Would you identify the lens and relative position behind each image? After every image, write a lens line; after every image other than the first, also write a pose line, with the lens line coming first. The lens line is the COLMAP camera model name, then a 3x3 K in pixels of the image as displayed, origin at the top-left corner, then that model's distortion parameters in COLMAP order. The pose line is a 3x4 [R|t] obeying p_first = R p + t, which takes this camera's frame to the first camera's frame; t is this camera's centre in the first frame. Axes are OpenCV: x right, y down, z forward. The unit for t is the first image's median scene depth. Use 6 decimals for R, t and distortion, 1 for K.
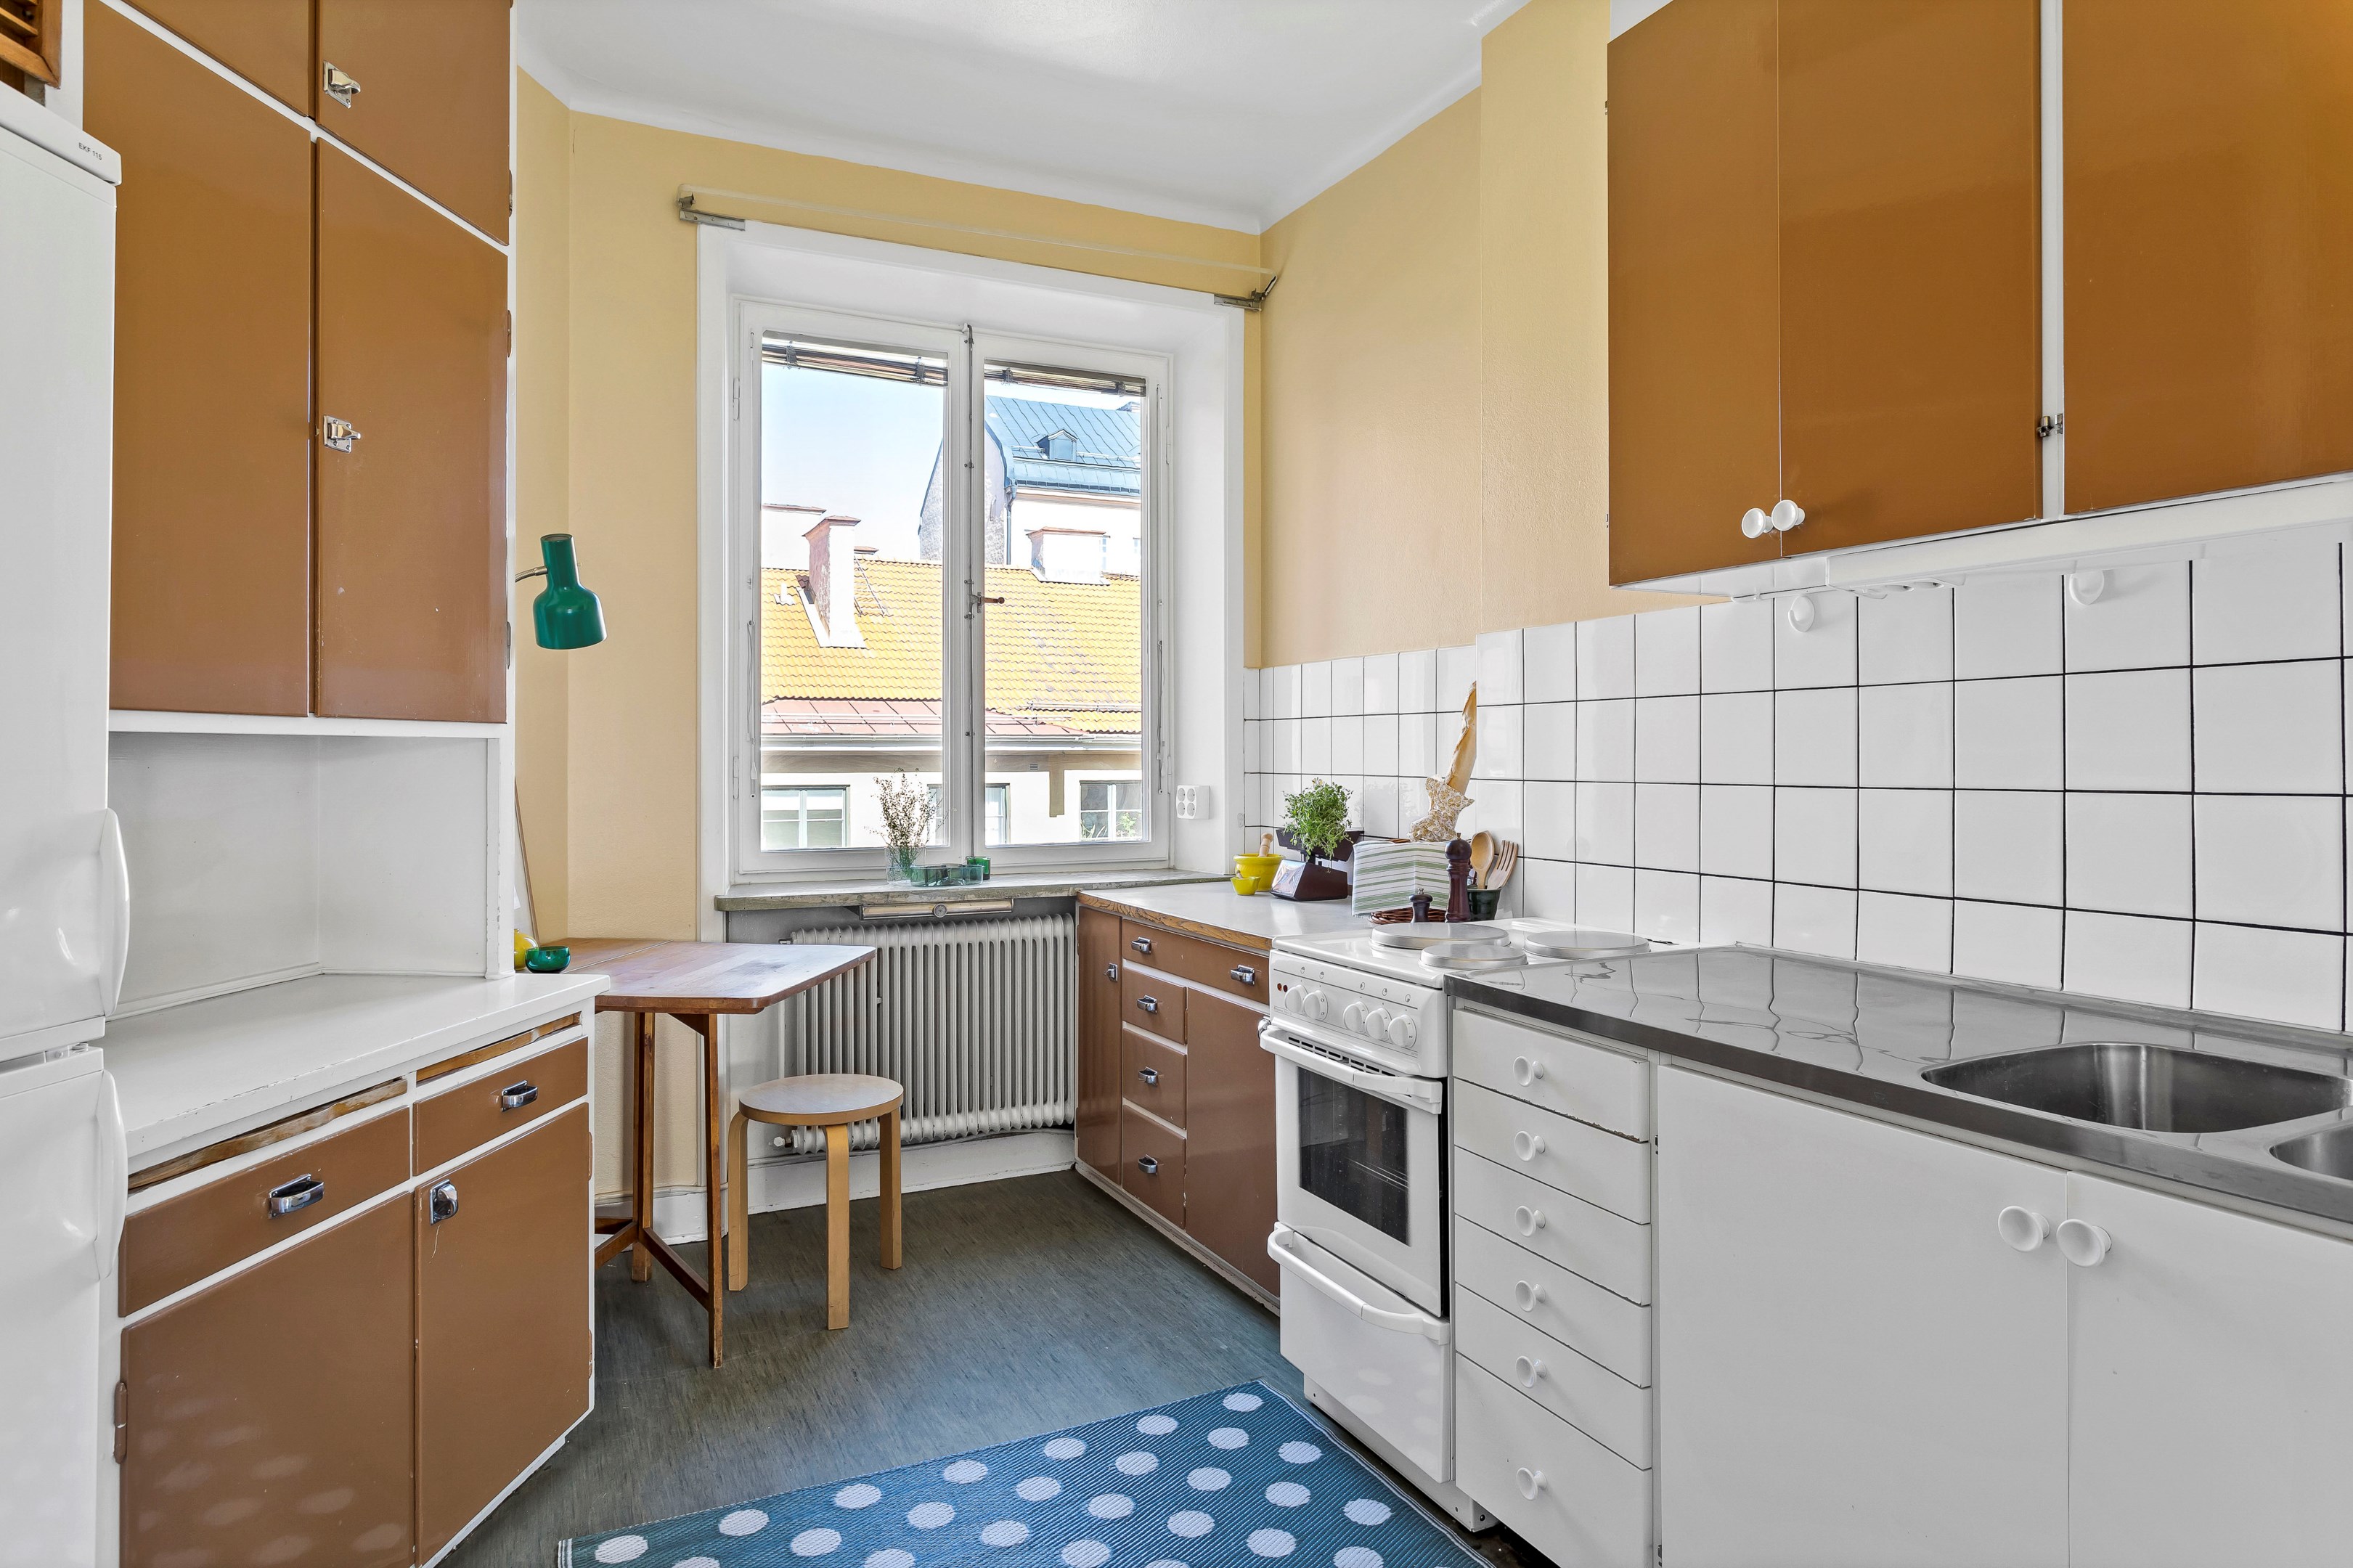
lens RADIAL K [[1389.8, 0, 1177.2], [0, 1389.8, 751.3], [0, 0, 1]] dist [-0.003136, -0.000335]
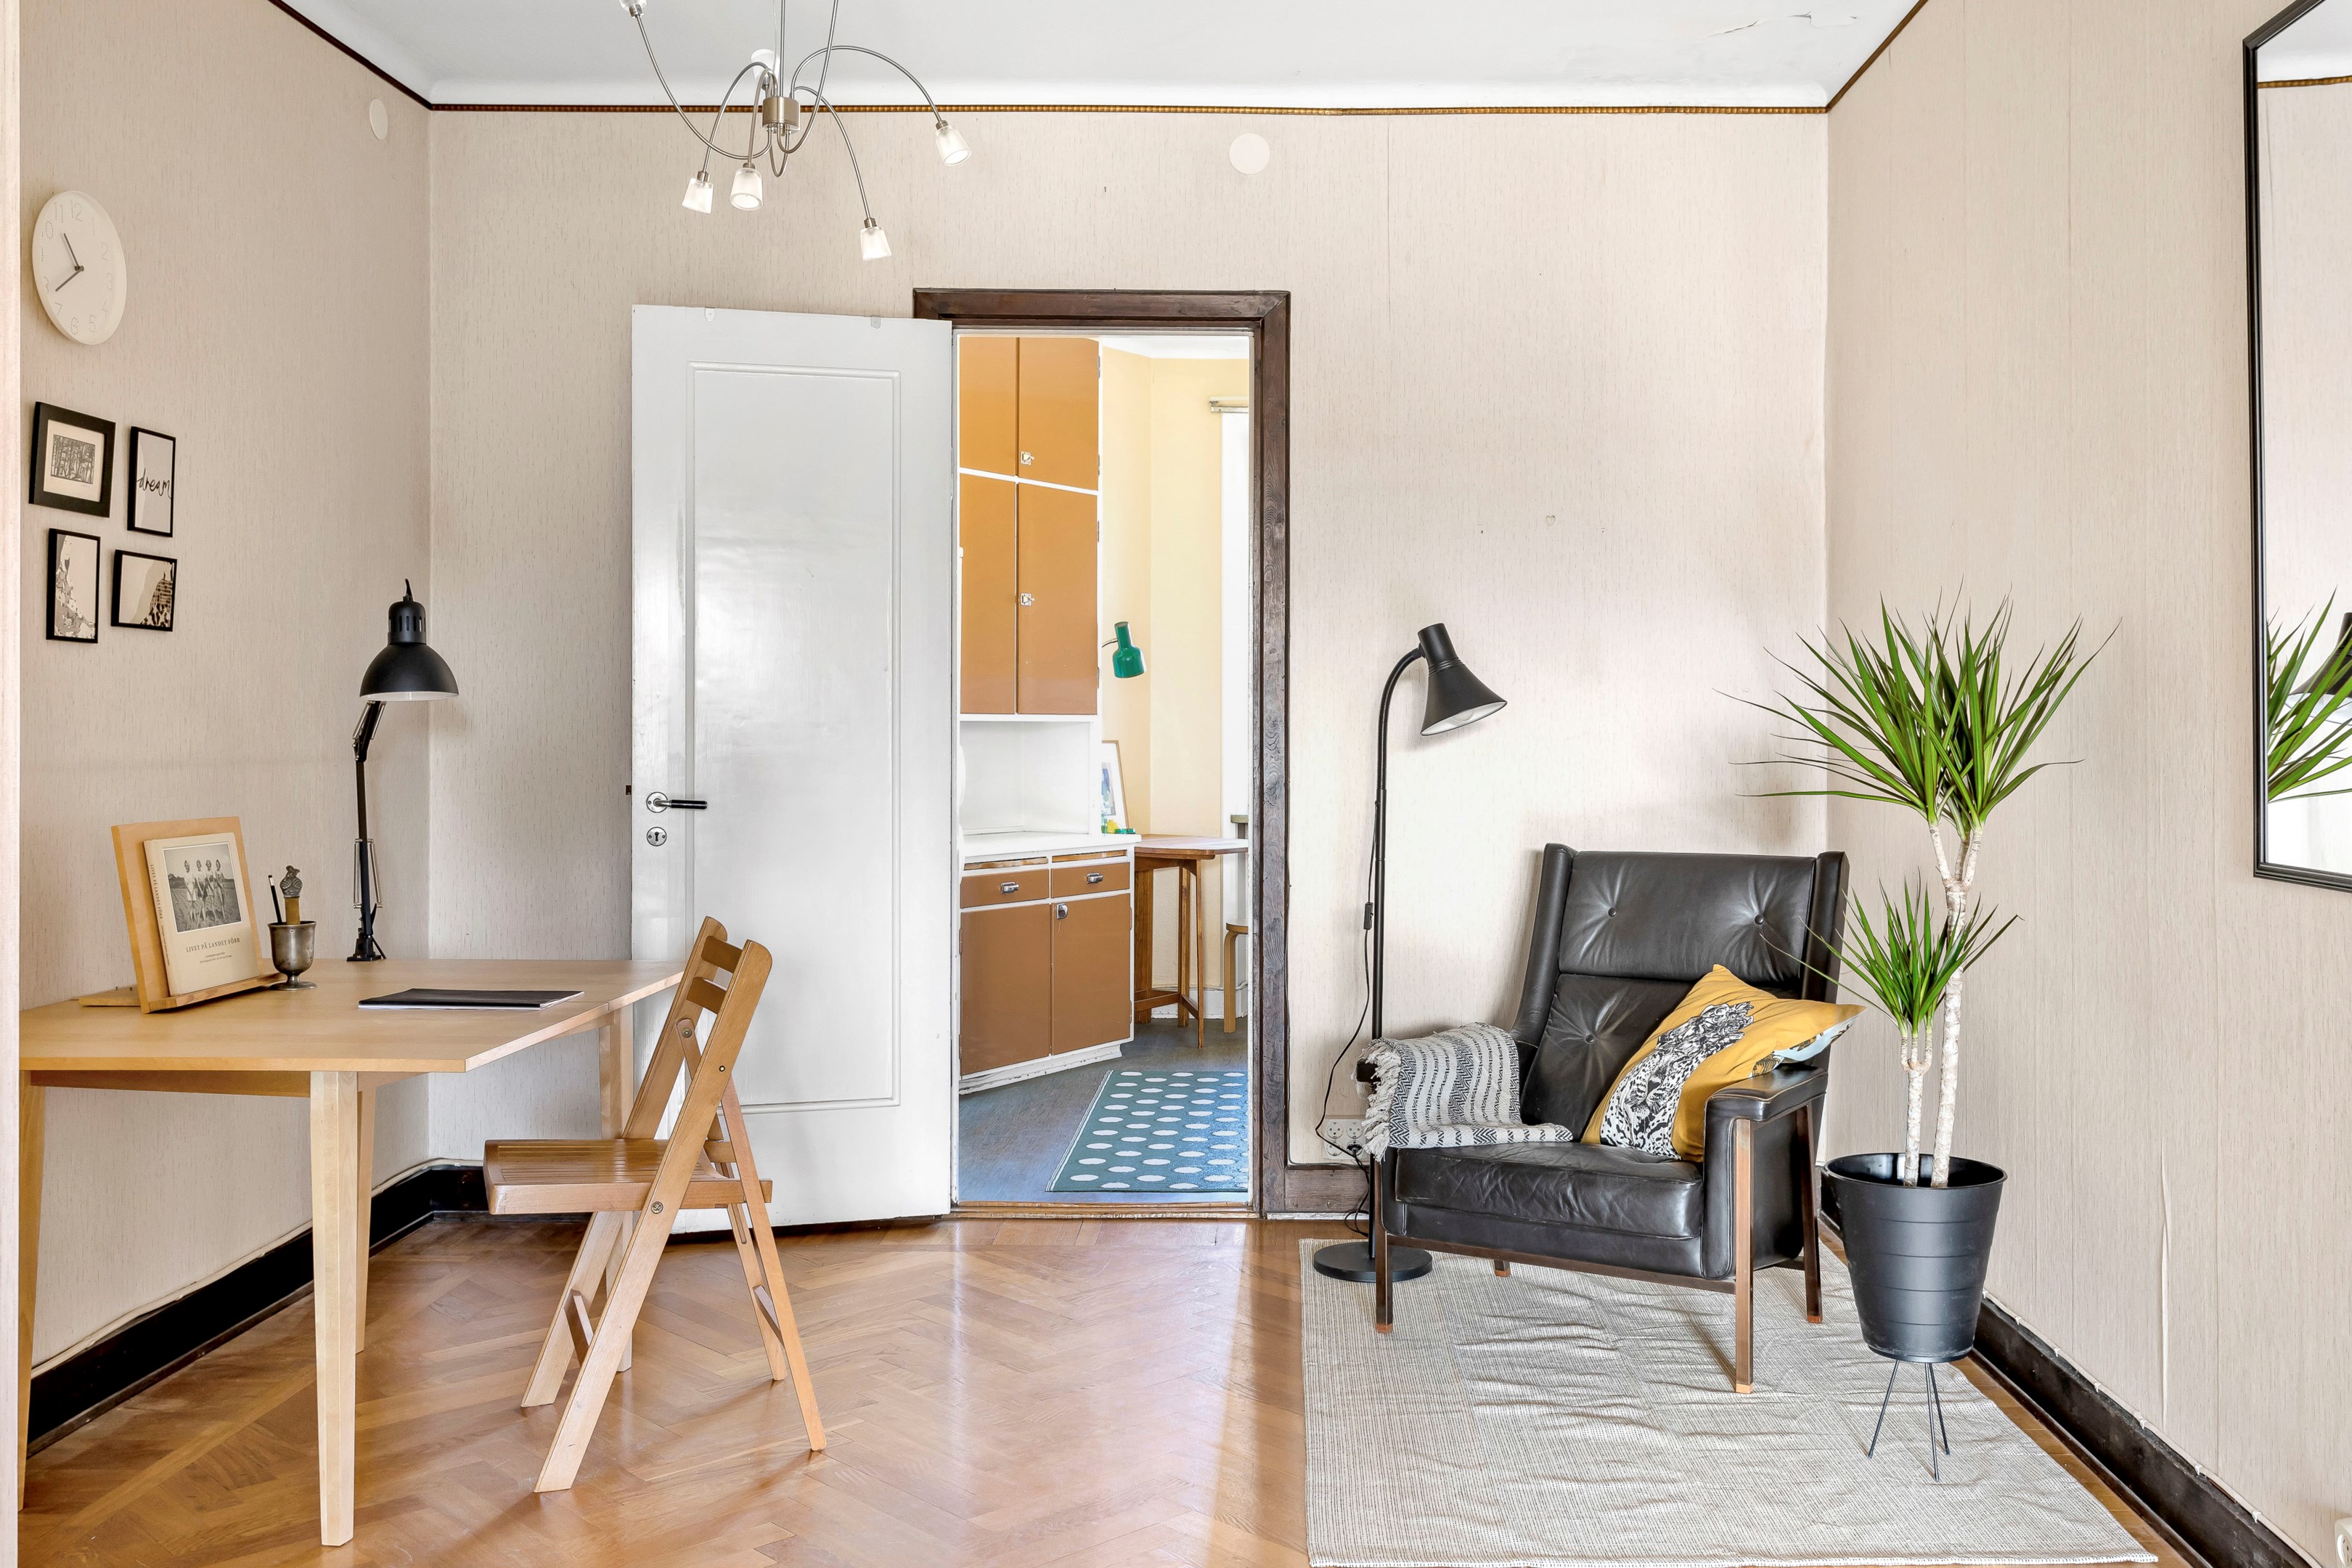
lens RADIAL K [[1935.5, 0, 1176.0], [0, 1935.5, 784.0], [0, 0, 1]] dist [0.006091, 0.001515]
pose [[0.876722, 0.016284, -0.480721, 0.864073], [-0.002889, 0.999587, 0.028591, 0.000657], [0.480988, -0.023678, 0.876407, -1.271470]]
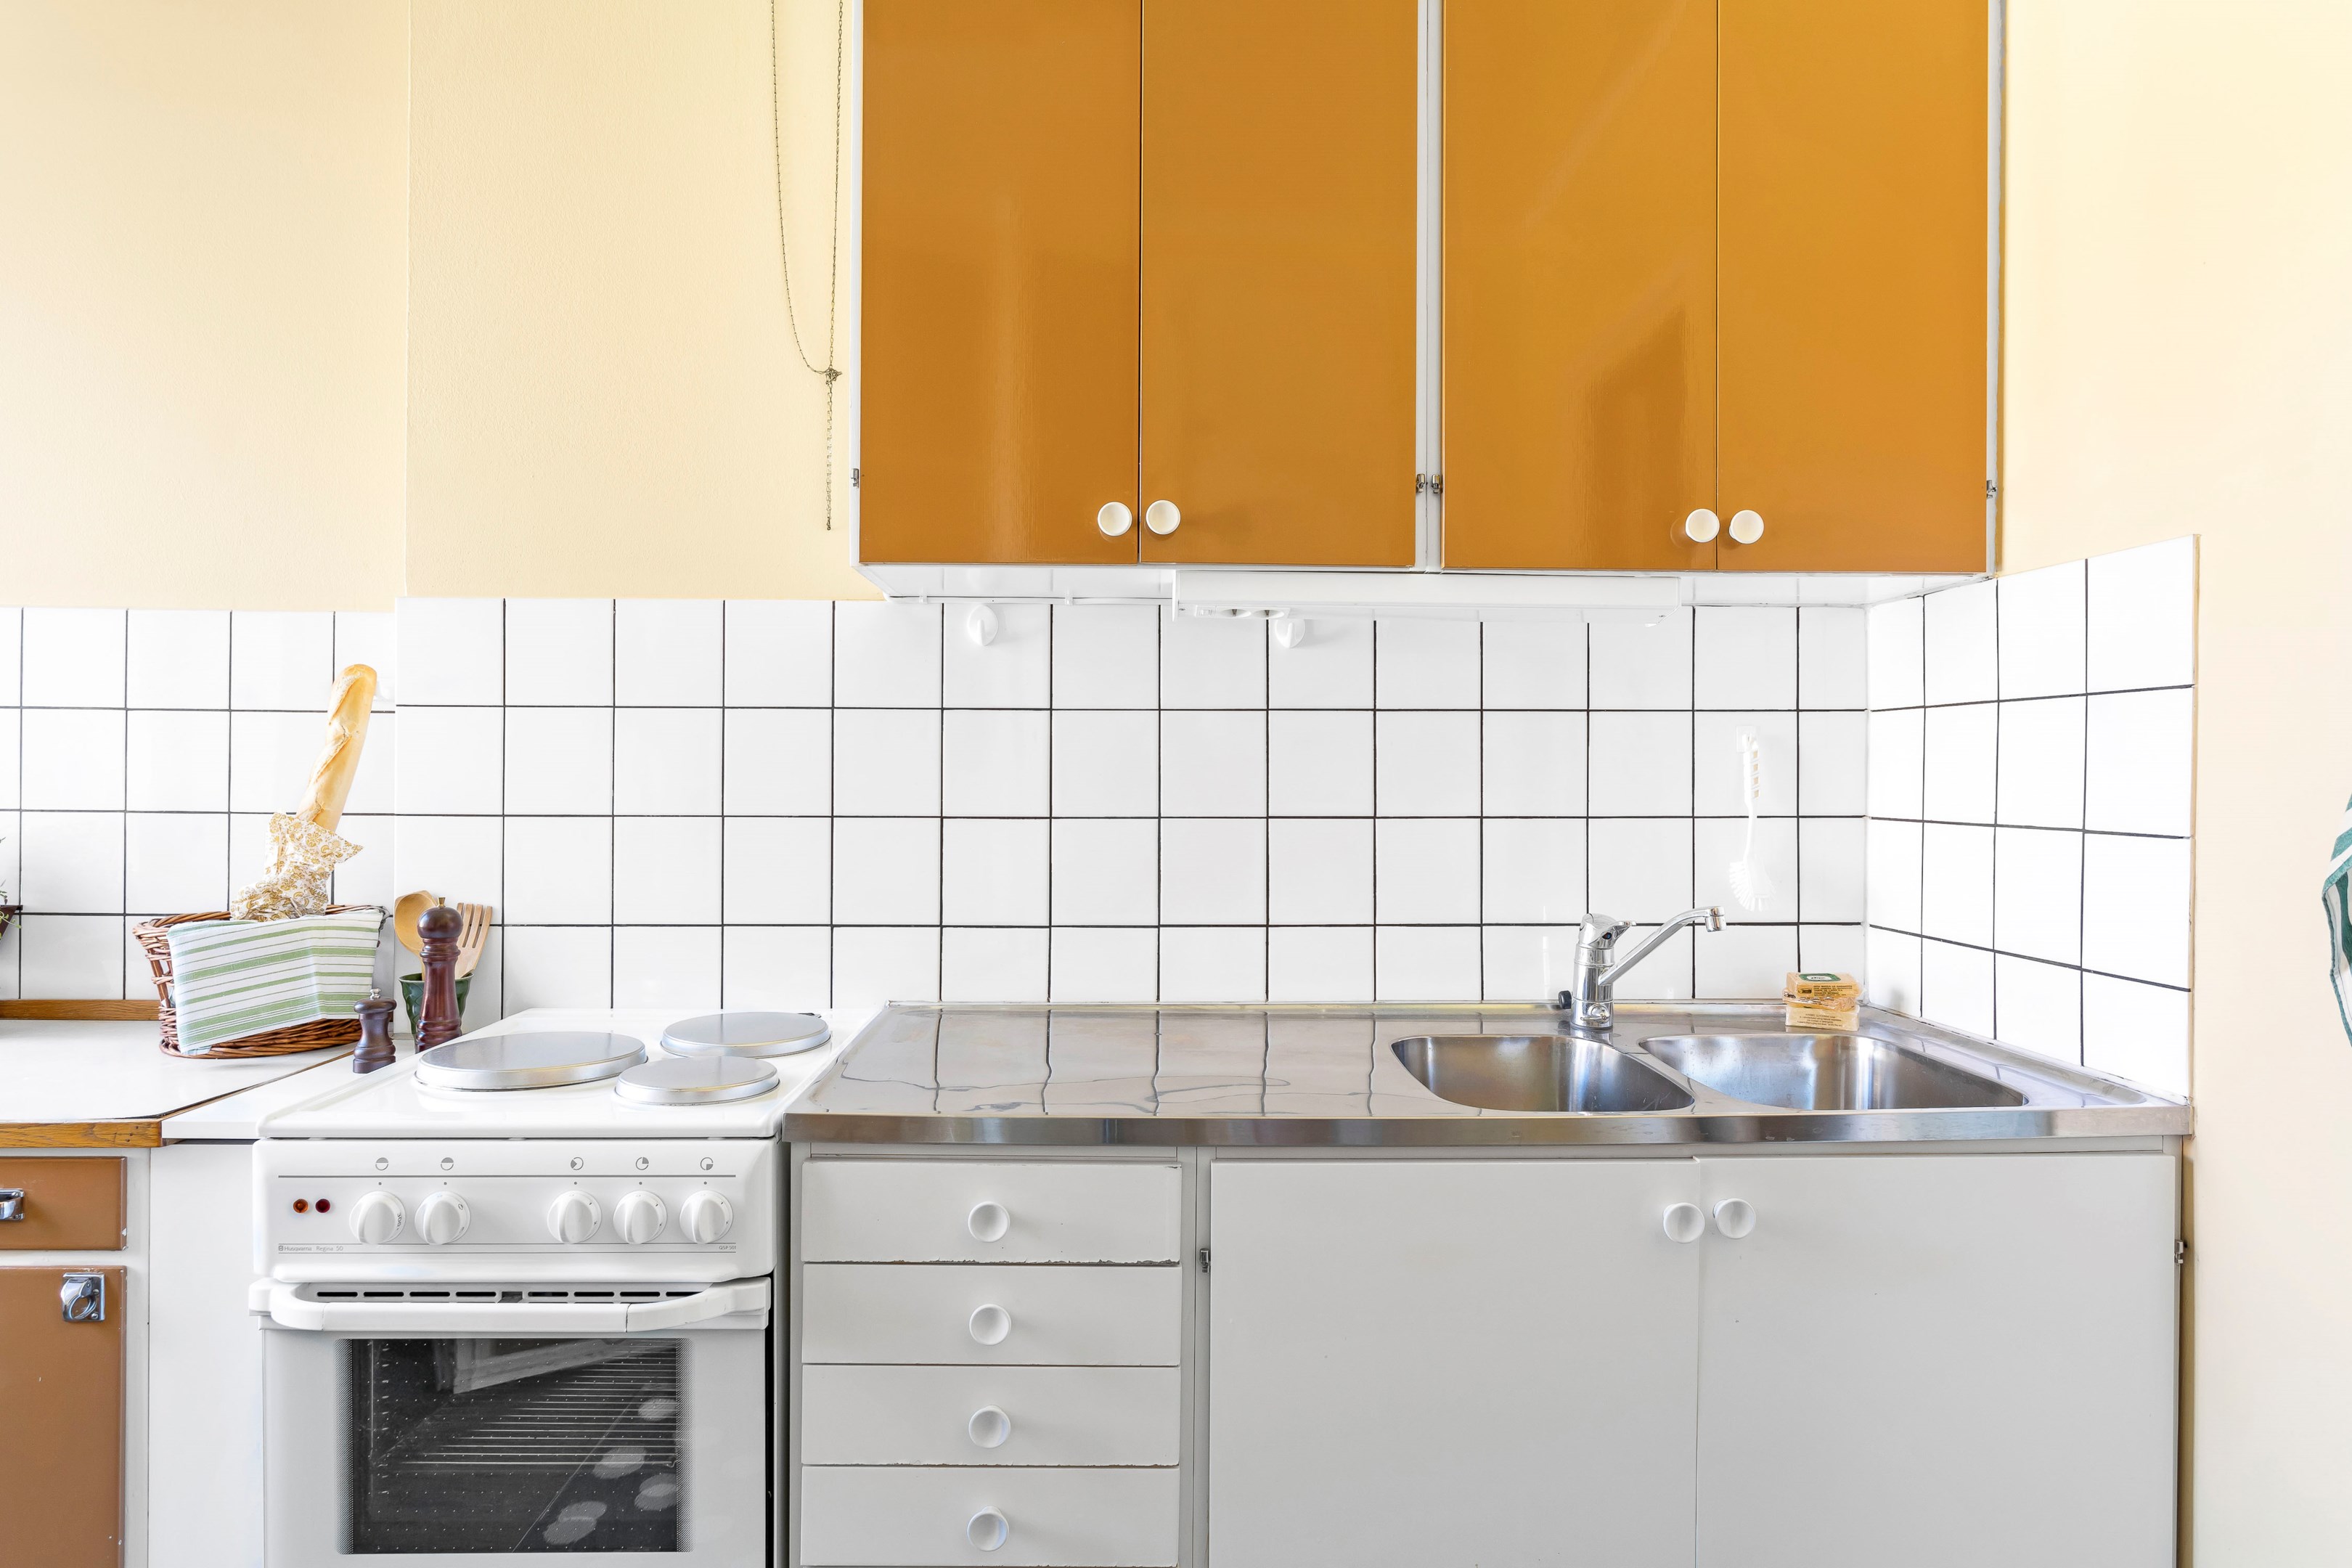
lens RADIAL K [[1348.8, 0, 1176.0], [0, 1348.8, 784.0], [0, 0, 1]] dist [-0.006719, -0.000322]
pose [[0.409265, 0.001279, 0.912415, -0.320944], [-0.009626, 0.999949, 0.002916, 0.000032], [-0.912365, -0.009977, 0.409256, 0.574513]]
